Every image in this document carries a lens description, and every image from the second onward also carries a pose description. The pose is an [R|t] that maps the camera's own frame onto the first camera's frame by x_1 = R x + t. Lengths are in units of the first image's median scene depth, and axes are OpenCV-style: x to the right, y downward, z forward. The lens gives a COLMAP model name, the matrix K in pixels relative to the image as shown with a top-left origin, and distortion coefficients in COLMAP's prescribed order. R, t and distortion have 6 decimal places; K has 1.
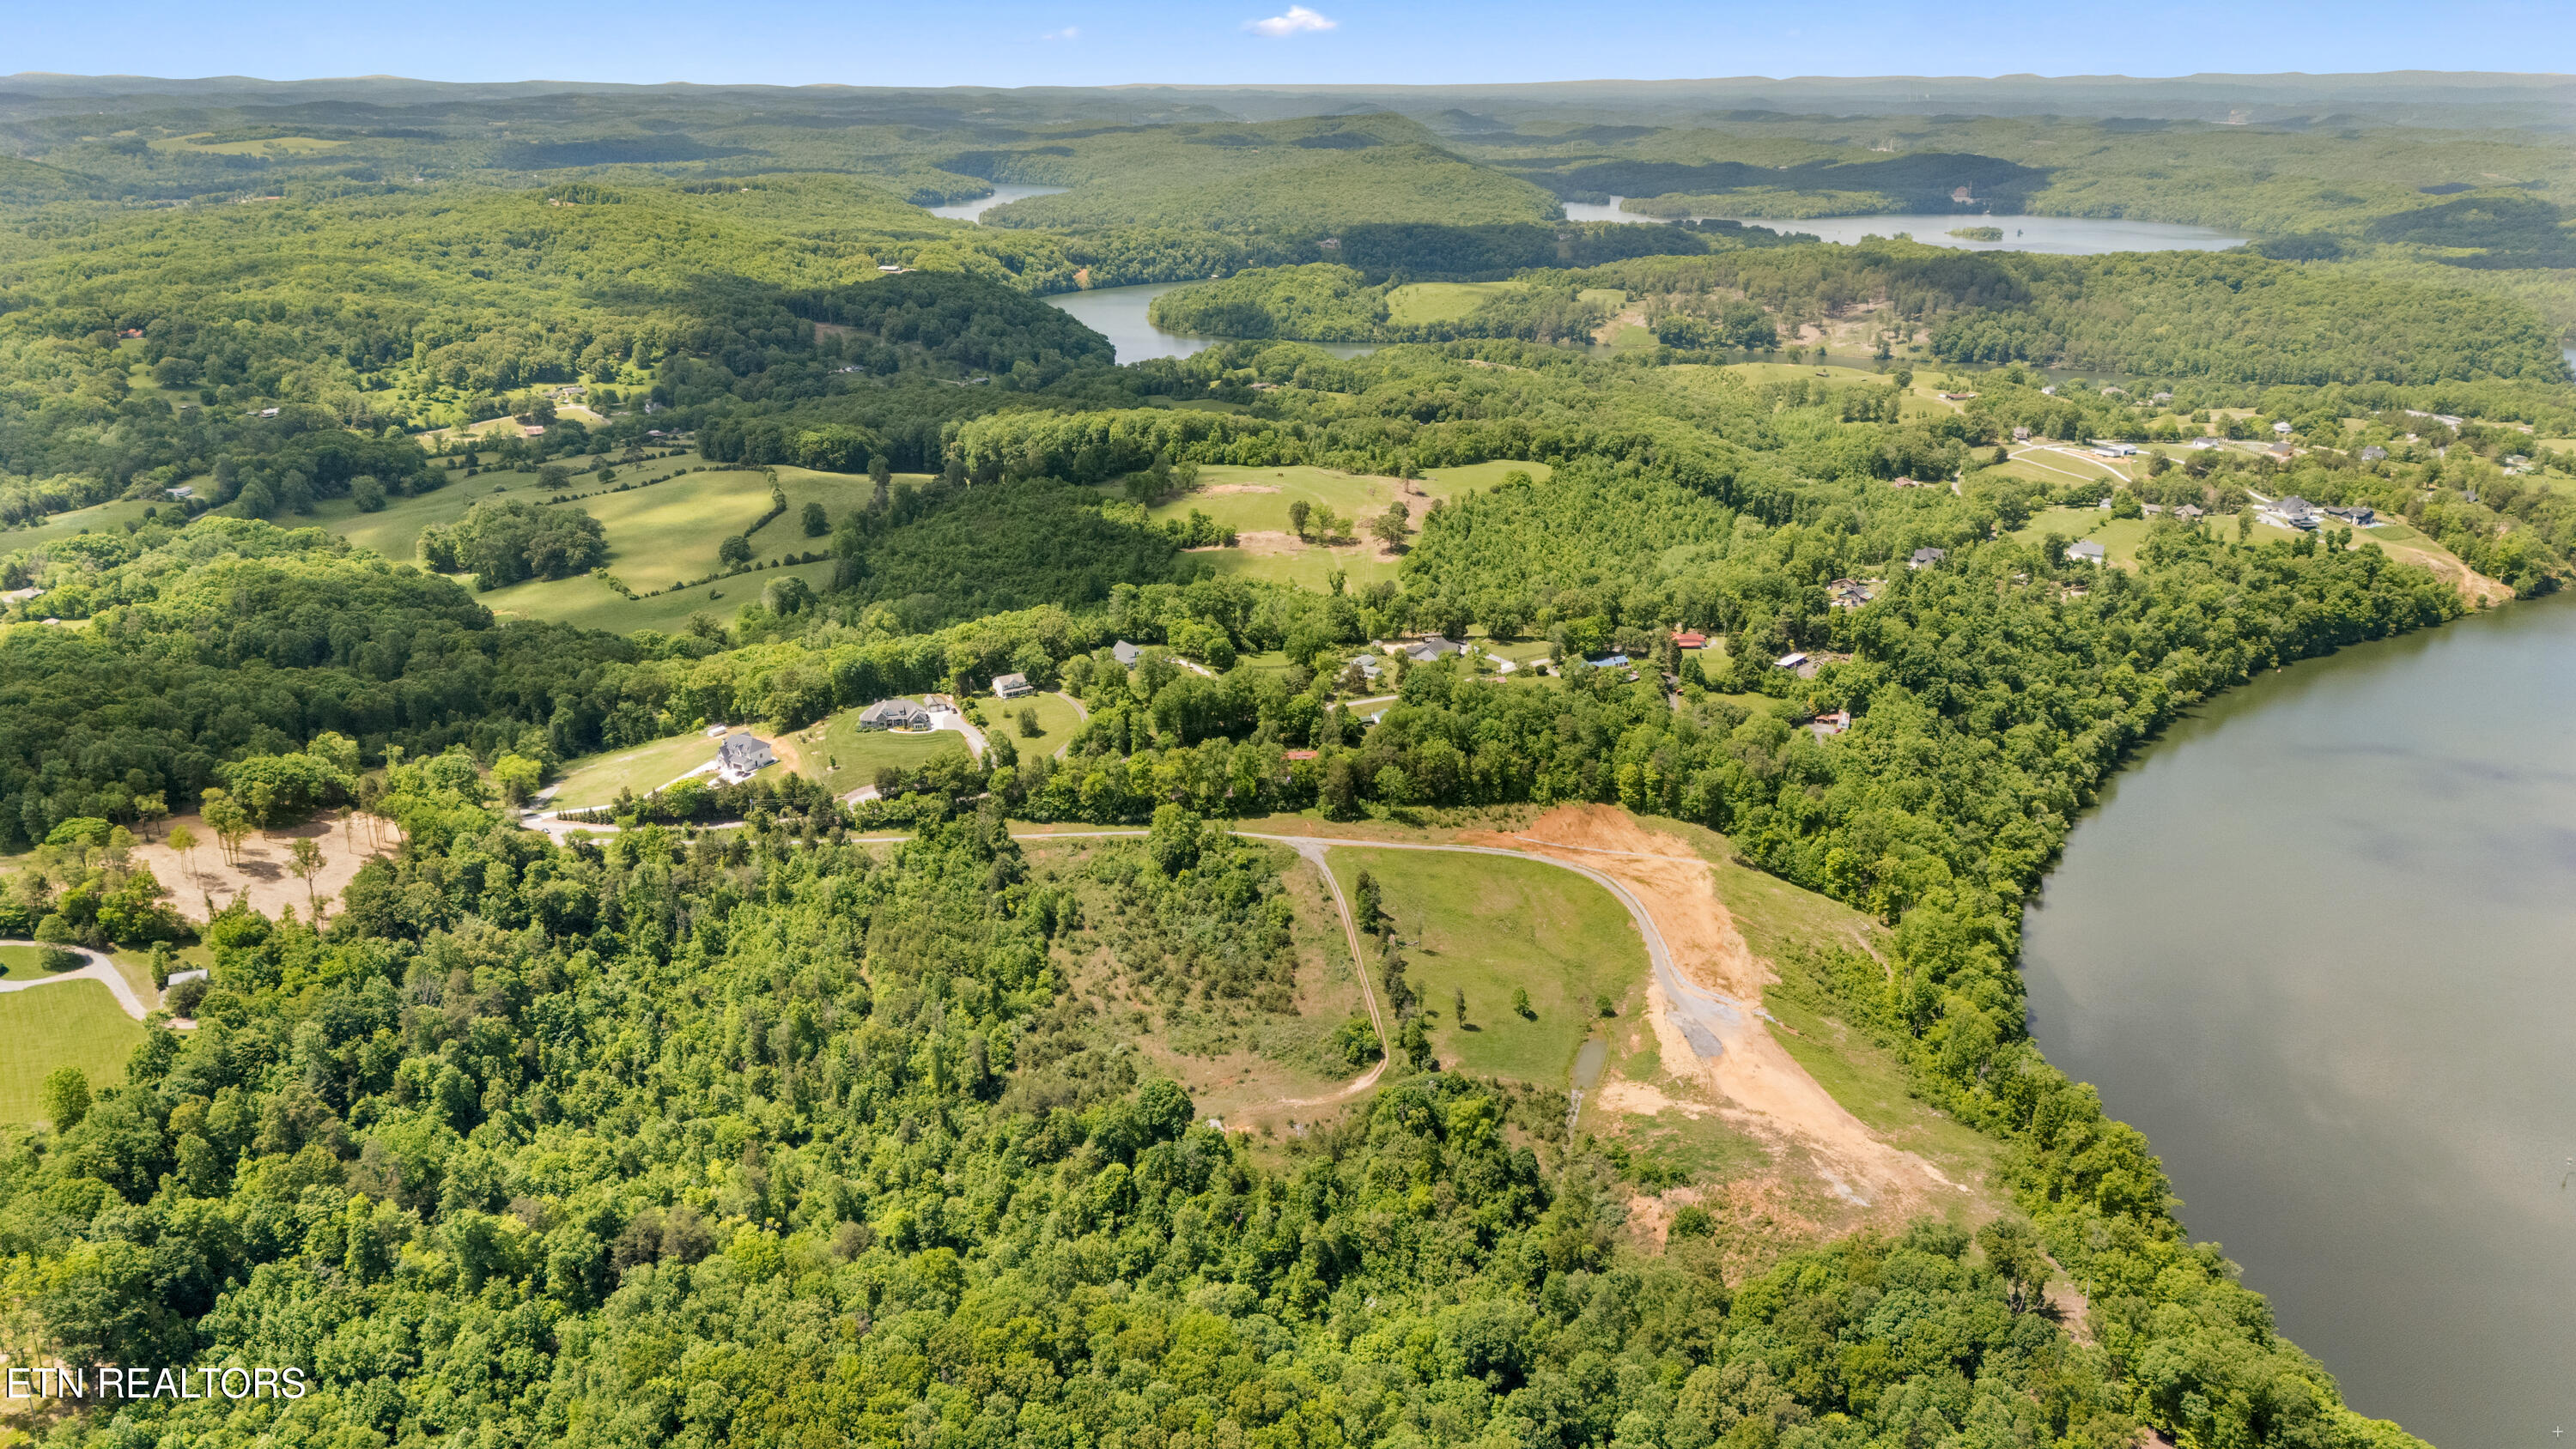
lens RADIAL K [[1876.8, 0, 1288.0], [0, 1876.8, 724.5], [0, 0, 1]] dist [0.131640, -0.176290]
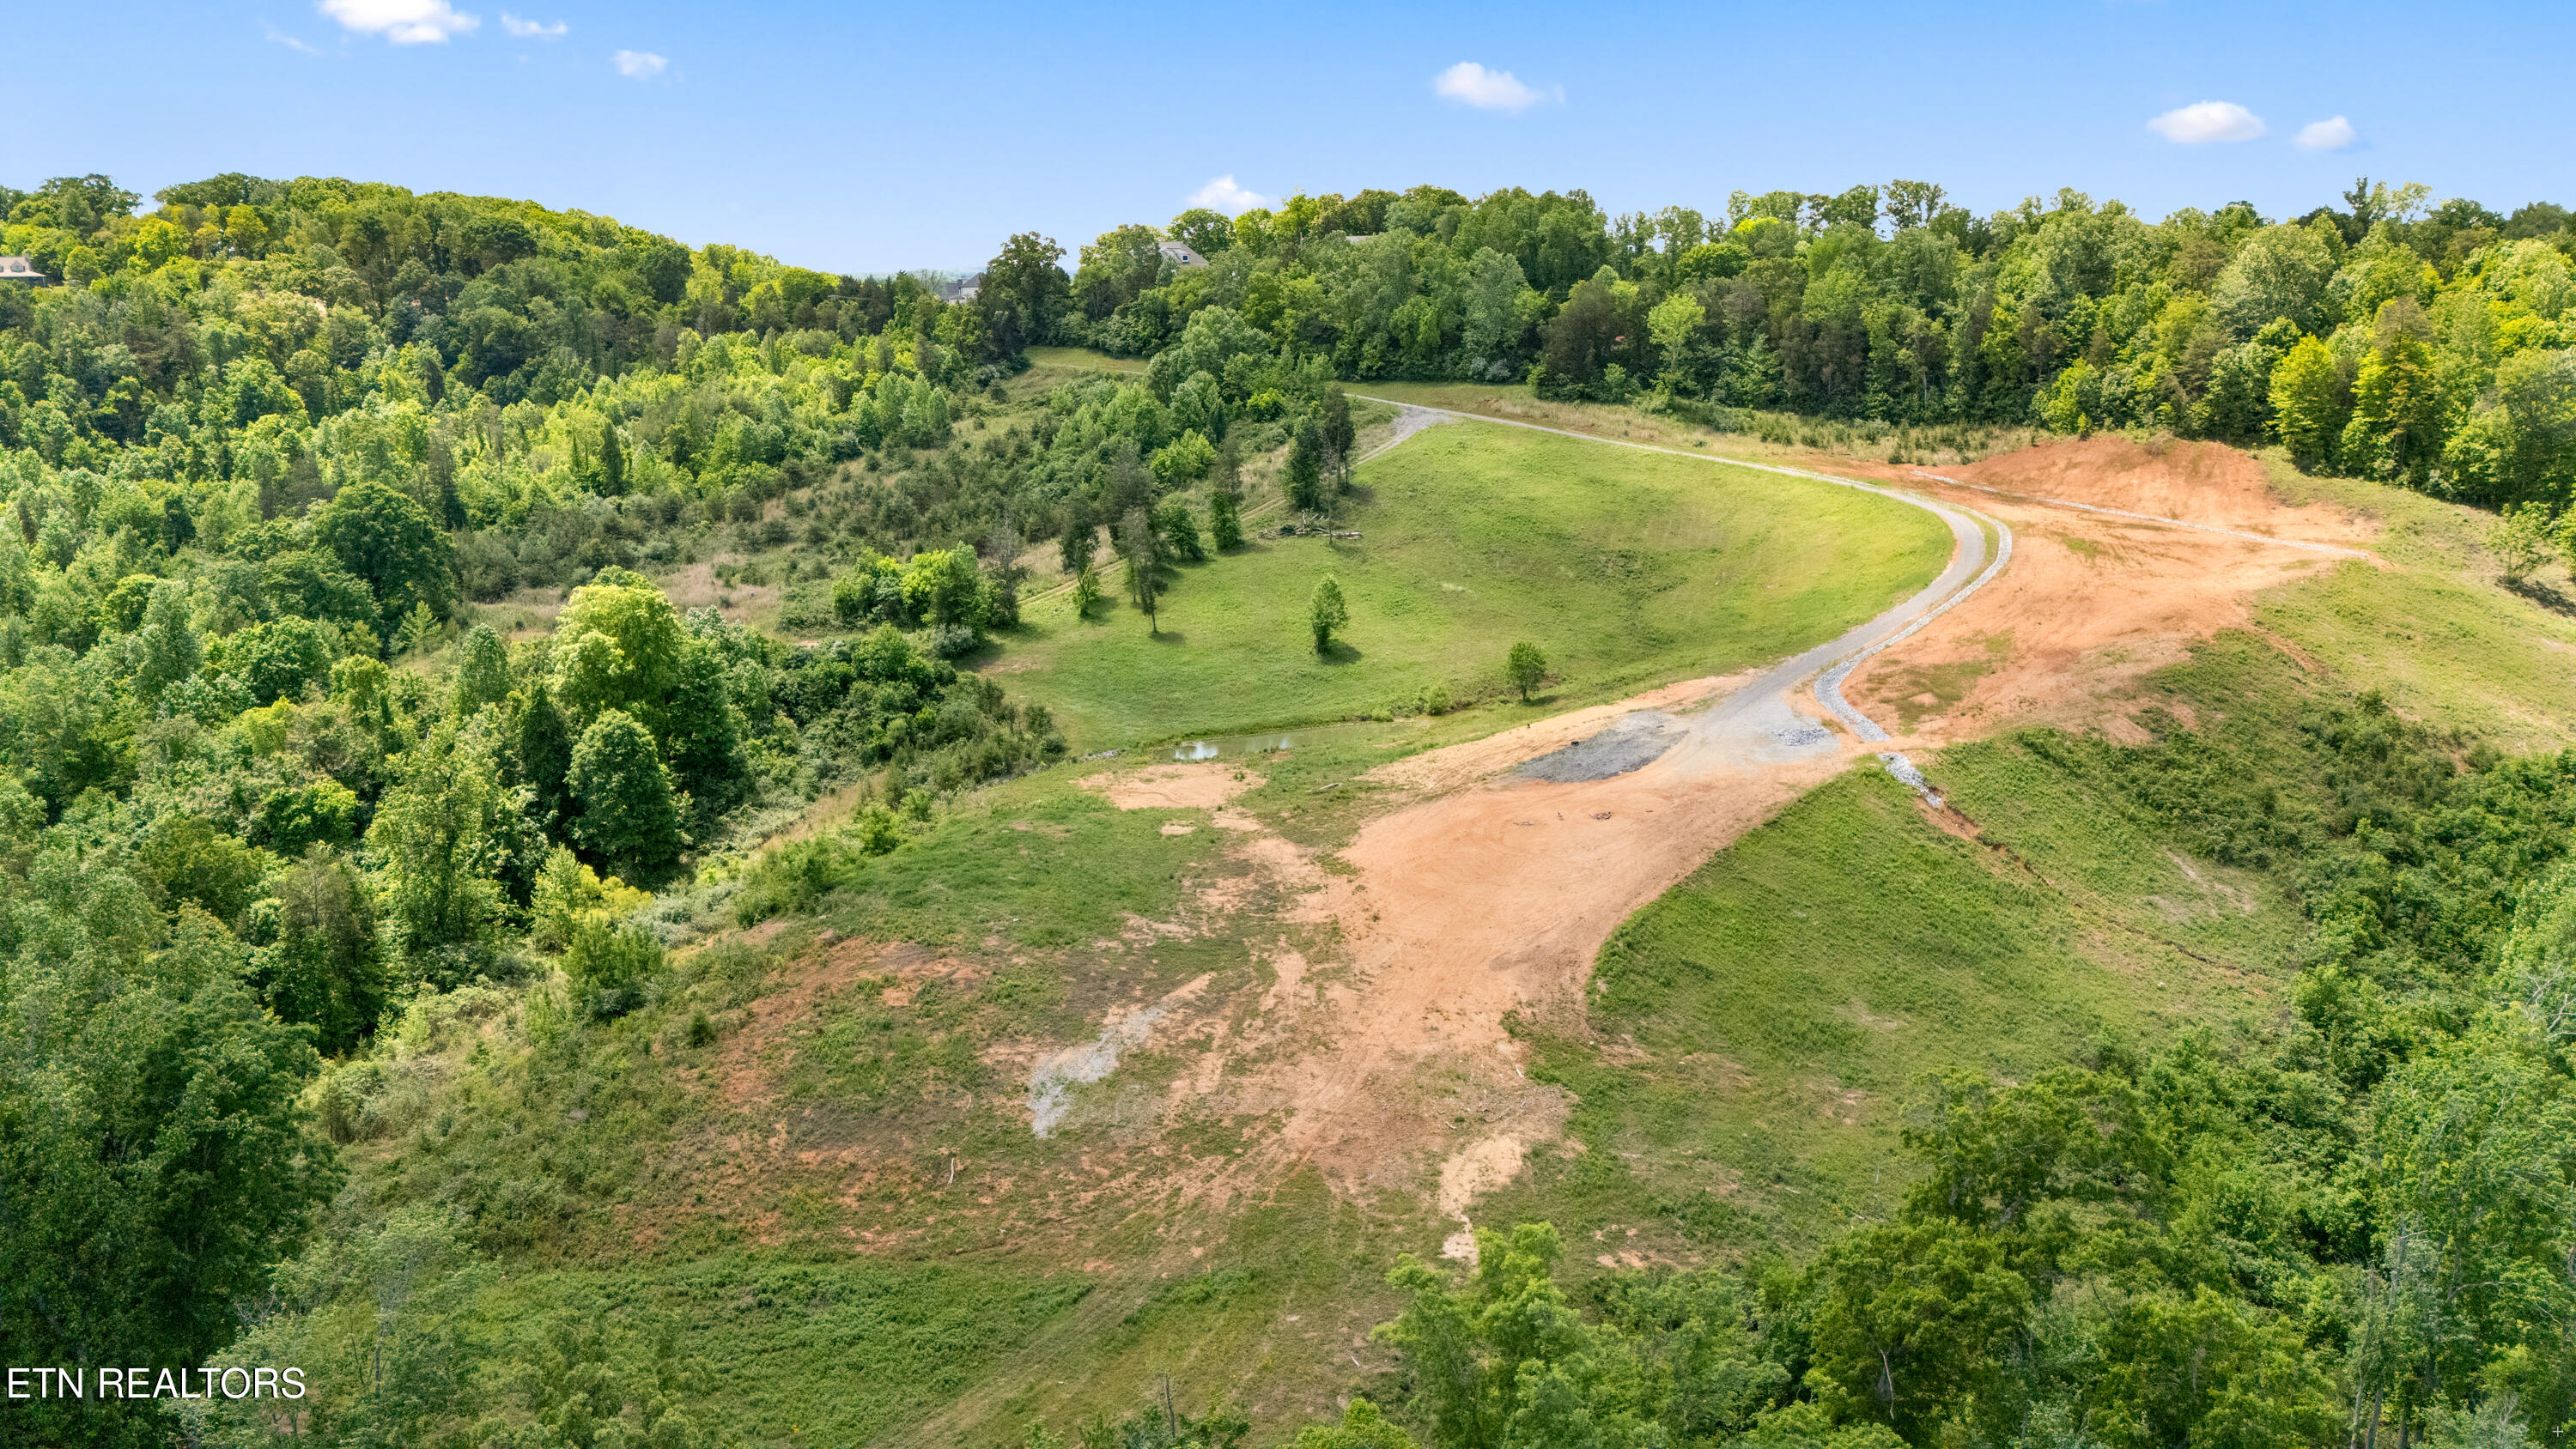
lens RADIAL K [[1929.3, 0, 1281.3], [0, 1929.3, 686.0], [0, 0, 1]] dist [0.094927, -0.122209]
pose [[0.665852, 0.139802, -0.732868, 0.341325], [-0.219247, 0.975581, -0.013096, 0.138699], [0.713142, 0.169399, 0.680244, 0.595567]]
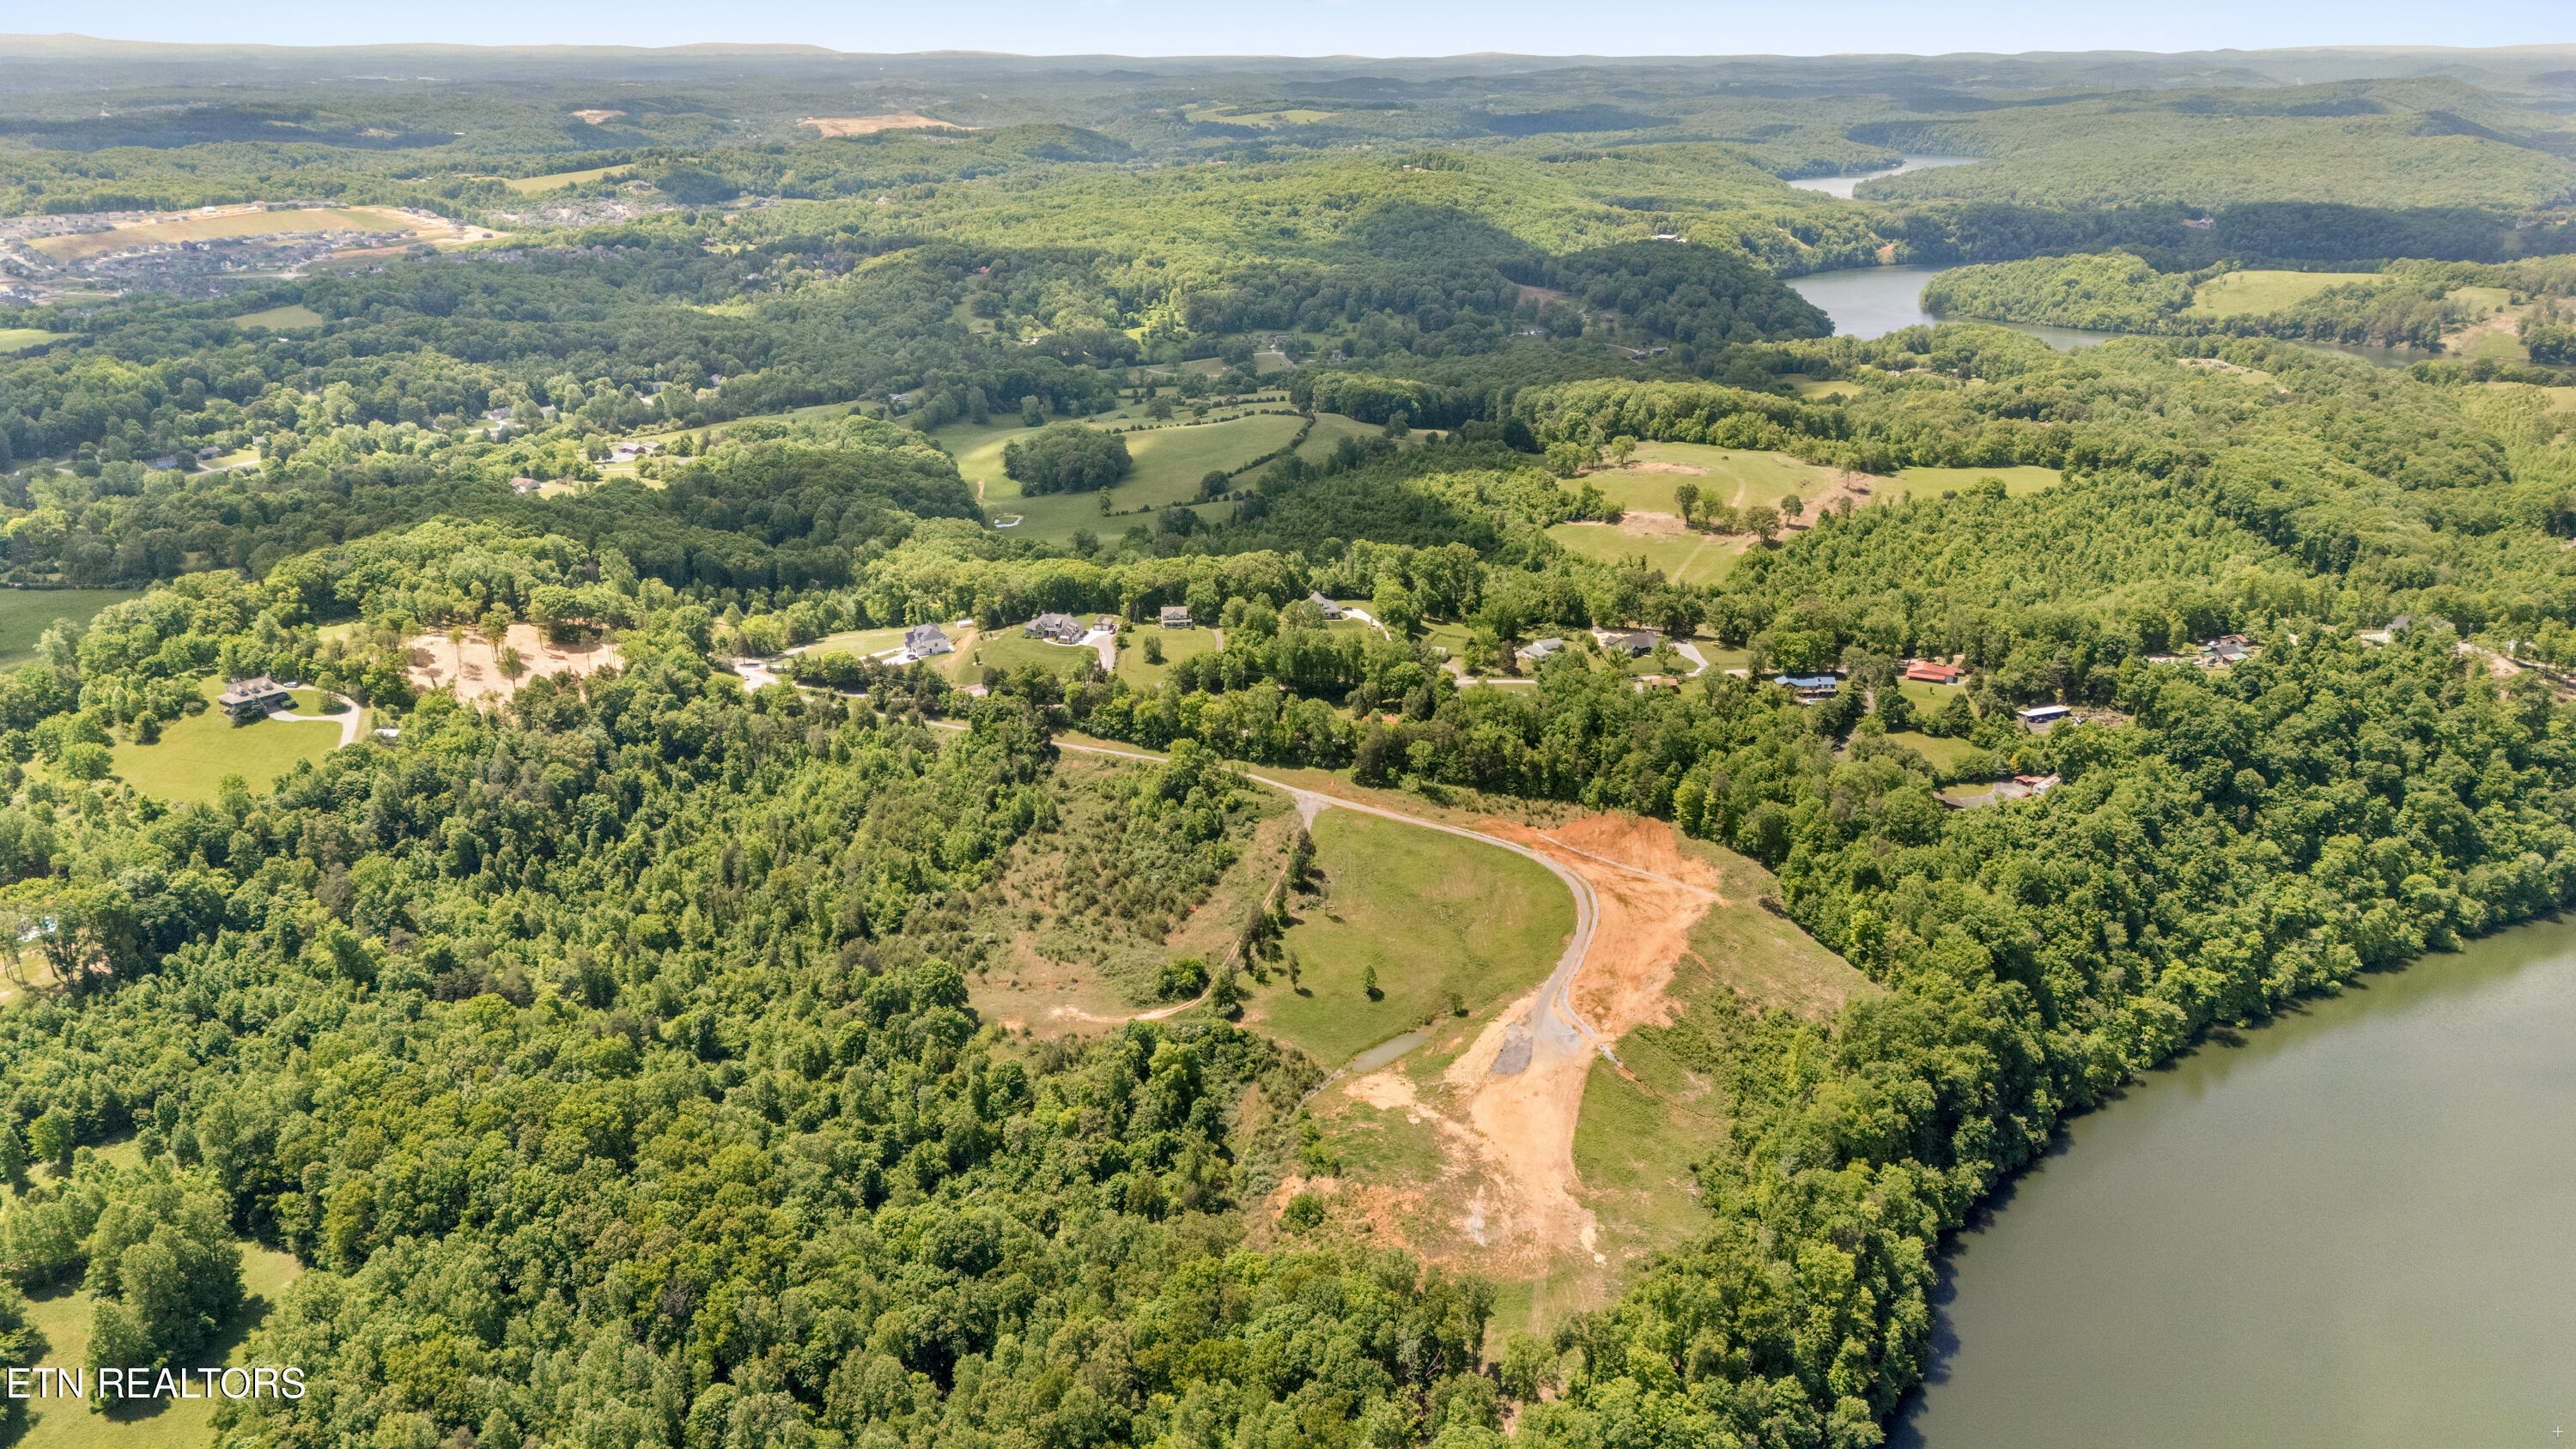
lens RADIAL K [[1872.4, 0, 1290.5], [0, 1872.4, 712.1], [0, 0, 1]] dist [0.094754, -0.096756]
pose [[0.879924, 0.152839, -0.449860, 0.421201], [-0.148276, 0.987894, 0.045607, -0.026315], [0.451384, 0.026573, 0.891934, 0.077511]]
